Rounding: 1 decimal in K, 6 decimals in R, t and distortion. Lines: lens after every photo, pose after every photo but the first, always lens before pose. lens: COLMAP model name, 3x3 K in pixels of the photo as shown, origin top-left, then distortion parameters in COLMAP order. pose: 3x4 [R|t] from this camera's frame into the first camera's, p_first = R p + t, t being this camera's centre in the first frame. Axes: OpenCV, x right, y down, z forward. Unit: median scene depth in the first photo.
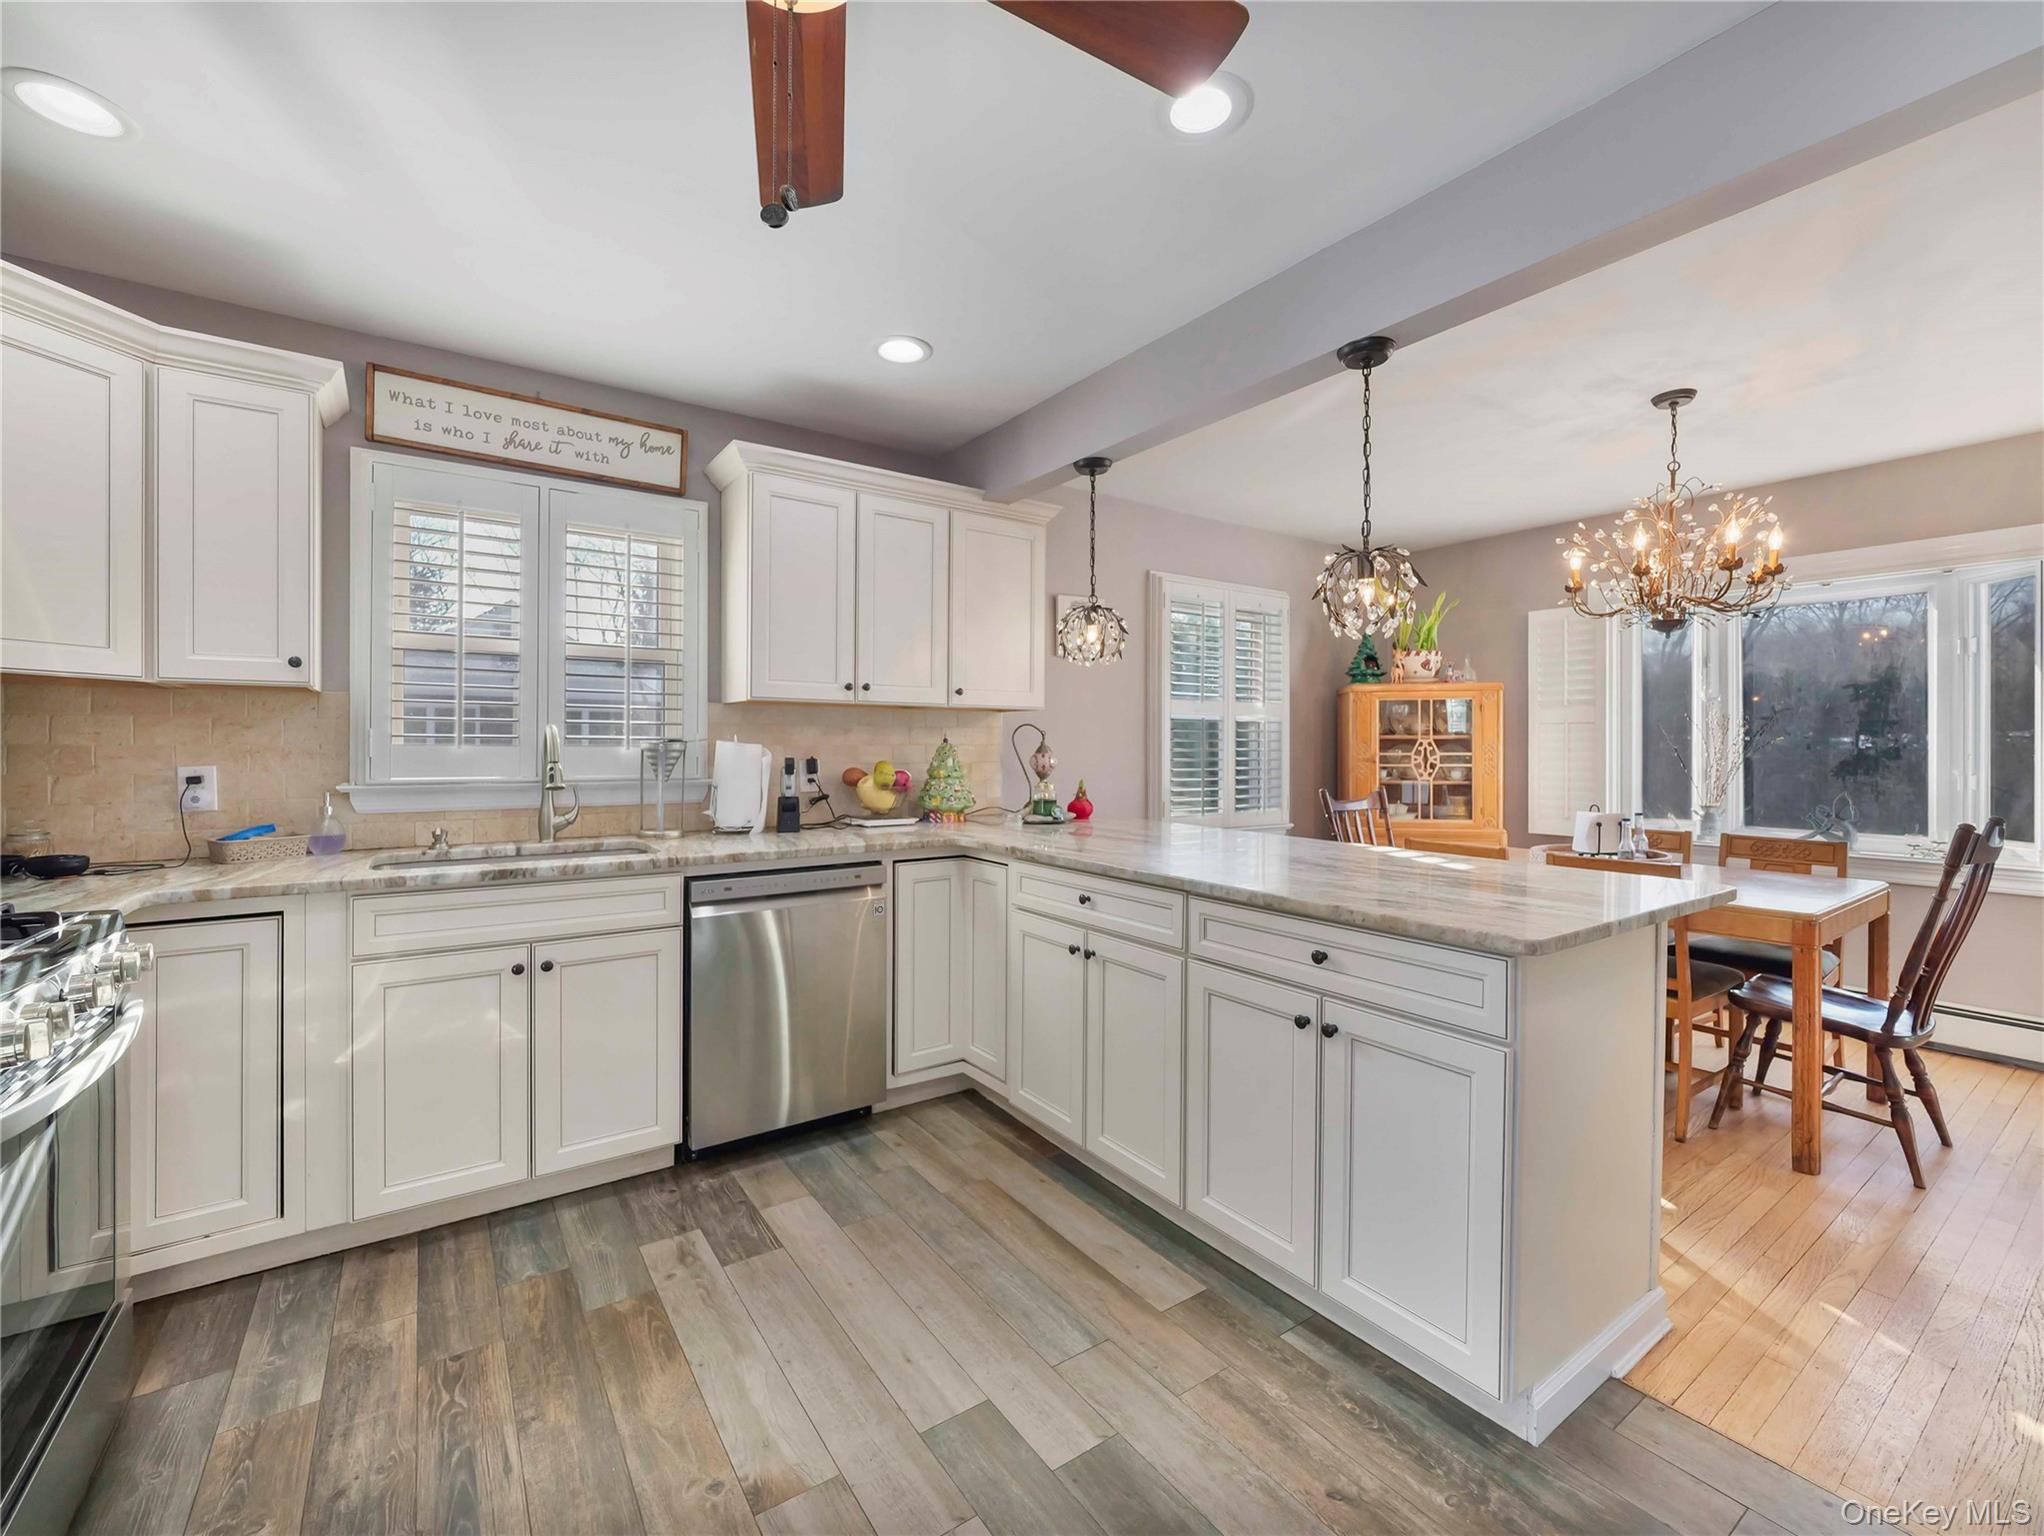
lens RADIAL K [[863.0, 0, 1008.4], [0, 863.0, 751.5], [0, 0, 1]] dist [-0.002913, -0.000416]
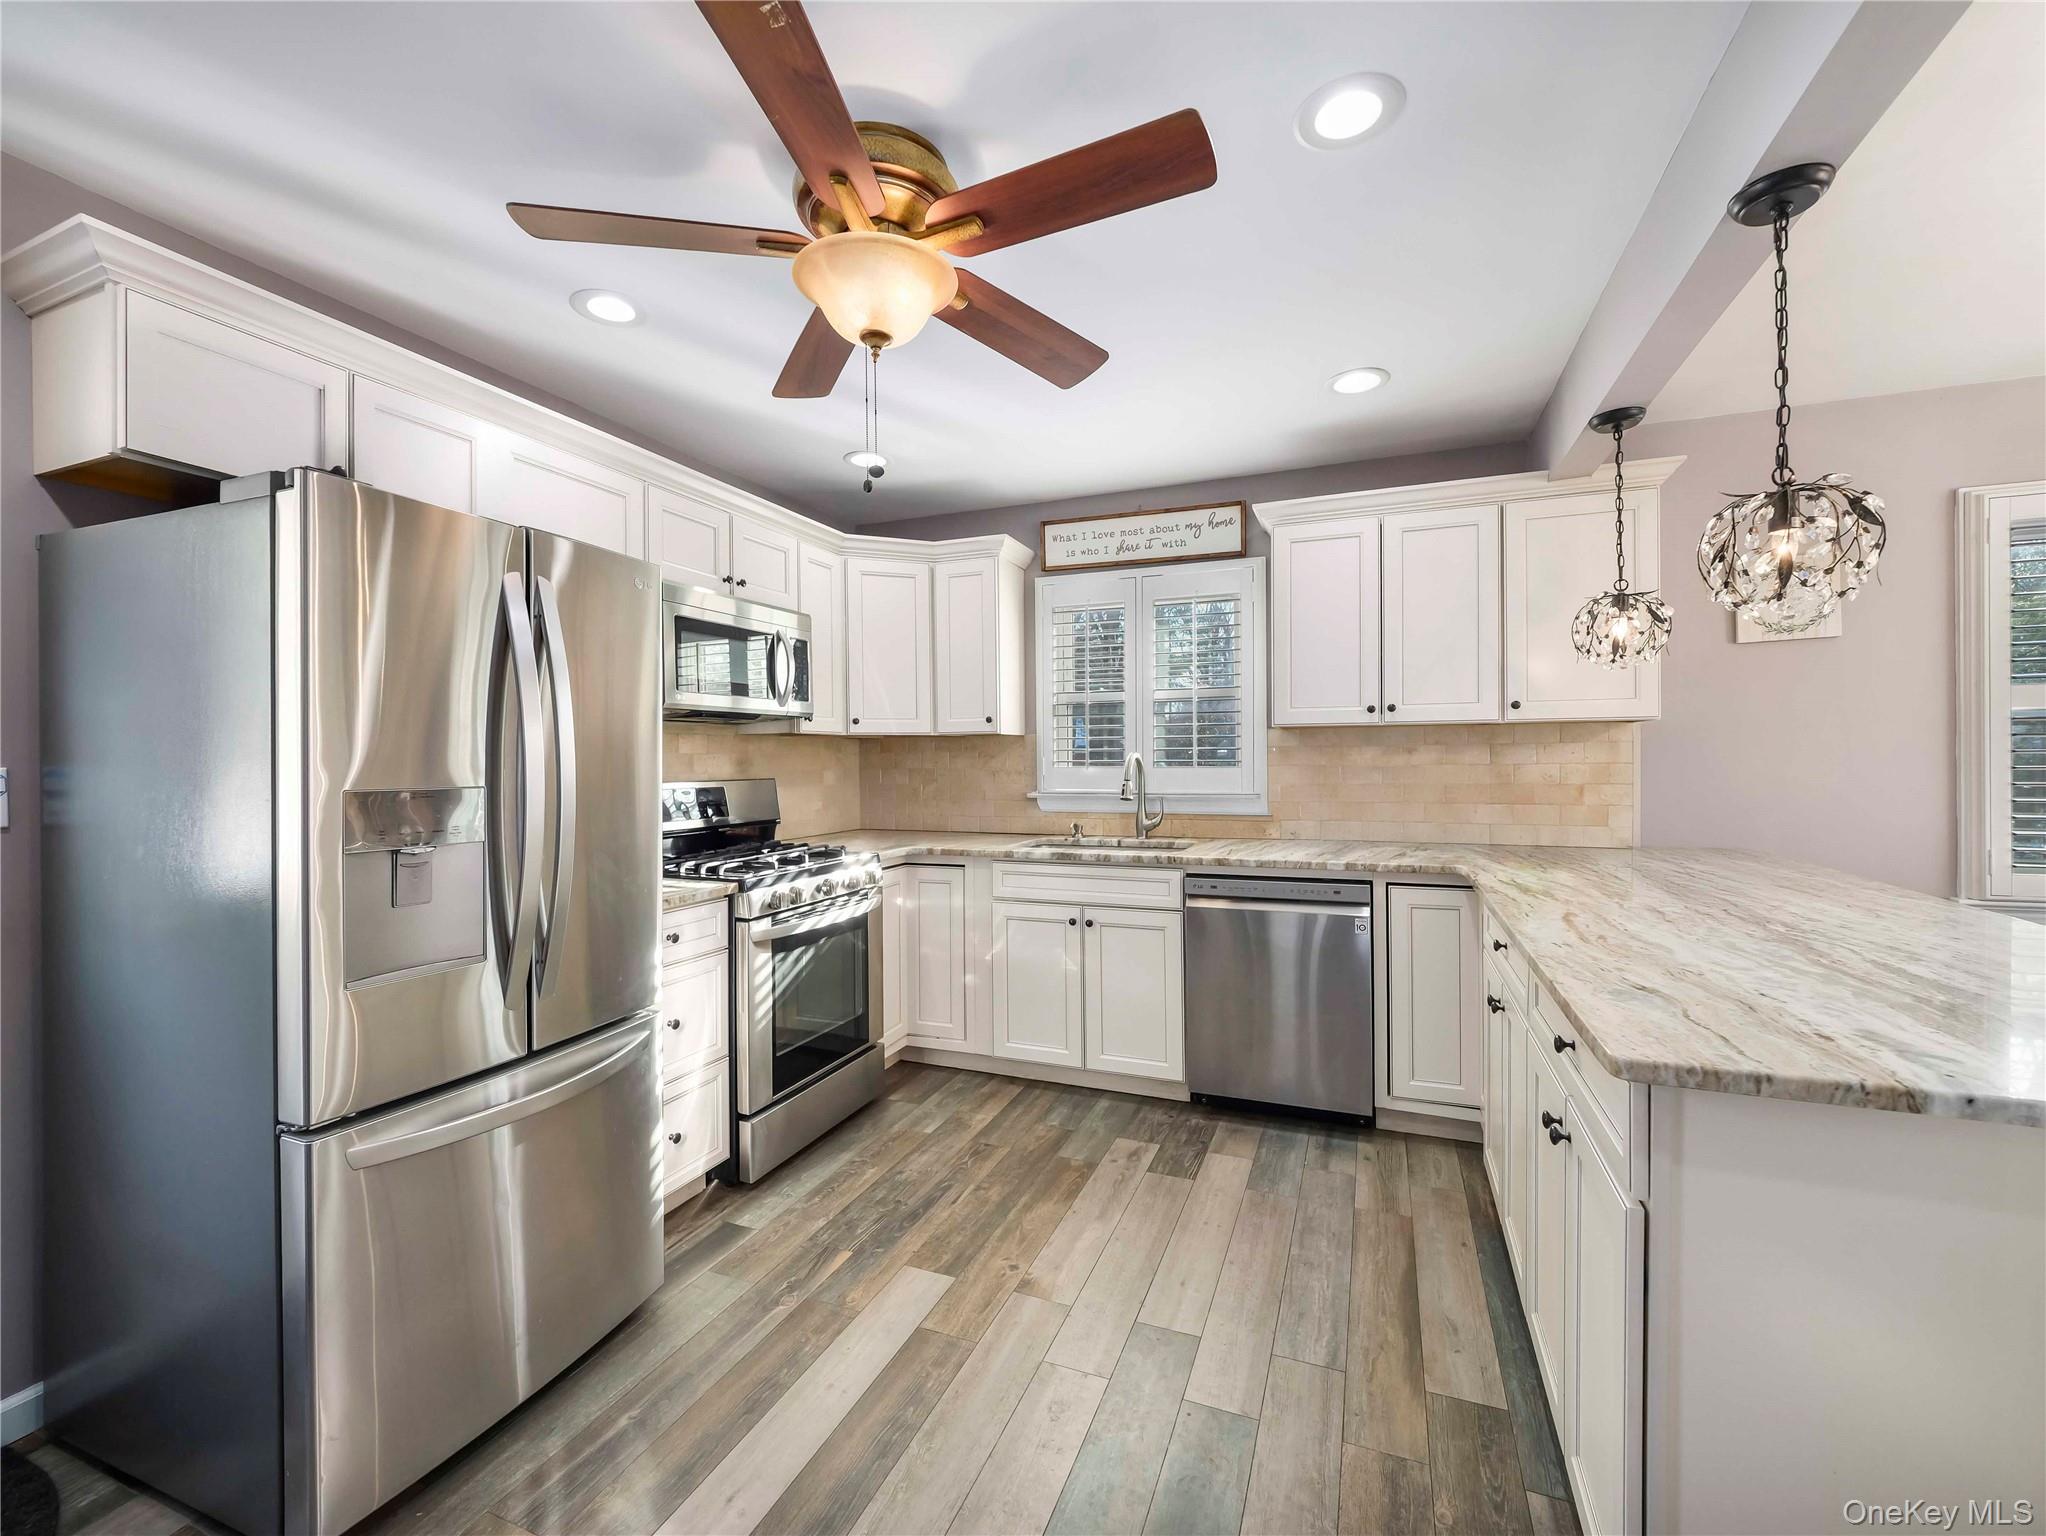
lens RADIAL K [[859.7, 0, 1018.8], [0, 859.7, 763.0], [0, 0, 1]] dist [-0.001955, -0.000876]
pose [[0.552553, -0.002562, -0.833474, 0.561049], [0.006701, 0.999977, 0.001369, -0.019362], [0.833451, -0.006341, 0.552557, 0.109609]]
